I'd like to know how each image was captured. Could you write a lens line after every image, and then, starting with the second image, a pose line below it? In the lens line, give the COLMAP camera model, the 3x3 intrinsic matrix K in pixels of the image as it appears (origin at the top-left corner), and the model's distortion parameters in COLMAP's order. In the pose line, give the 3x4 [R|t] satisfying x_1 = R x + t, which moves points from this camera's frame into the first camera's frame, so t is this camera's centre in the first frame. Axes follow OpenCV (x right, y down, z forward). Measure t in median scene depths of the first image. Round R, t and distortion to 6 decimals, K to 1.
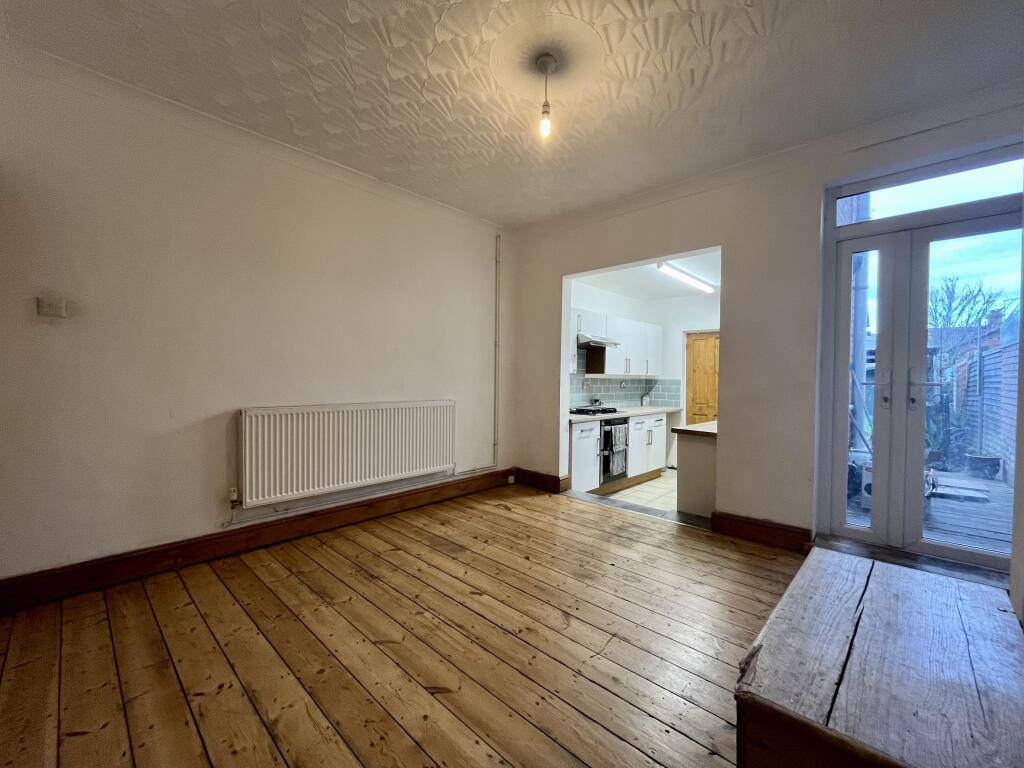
lens RADIAL K [[424.0, 0, 514.9], [0, 424.0, 383.7], [0, 0, 1]] dist [0.003854, 0.000109]
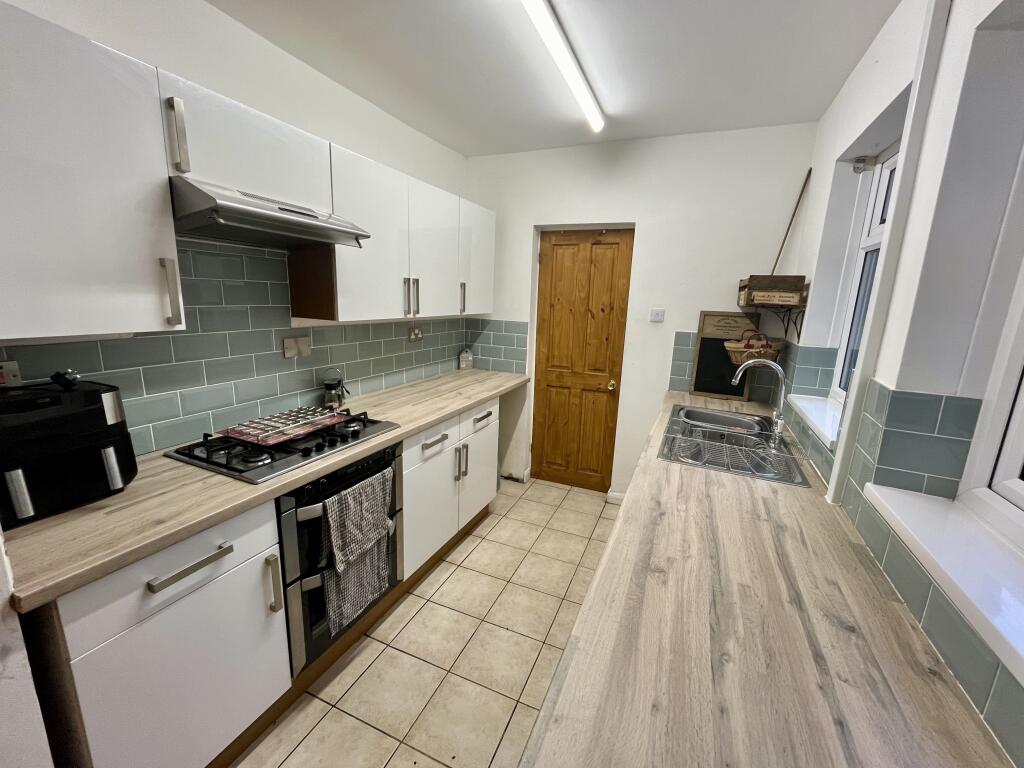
lens RADIAL K [[424.0, 0, 512.3], [0, 424.0, 385.1], [0, 0, 1]] dist [0.003854, 0.000109]
pose [[0.940309, -0.046617, 0.337113, 0.219545], [-0.022233, 0.980043, 0.197538, -0.042782], [-0.339594, -0.193241, 0.920507, 0.581740]]
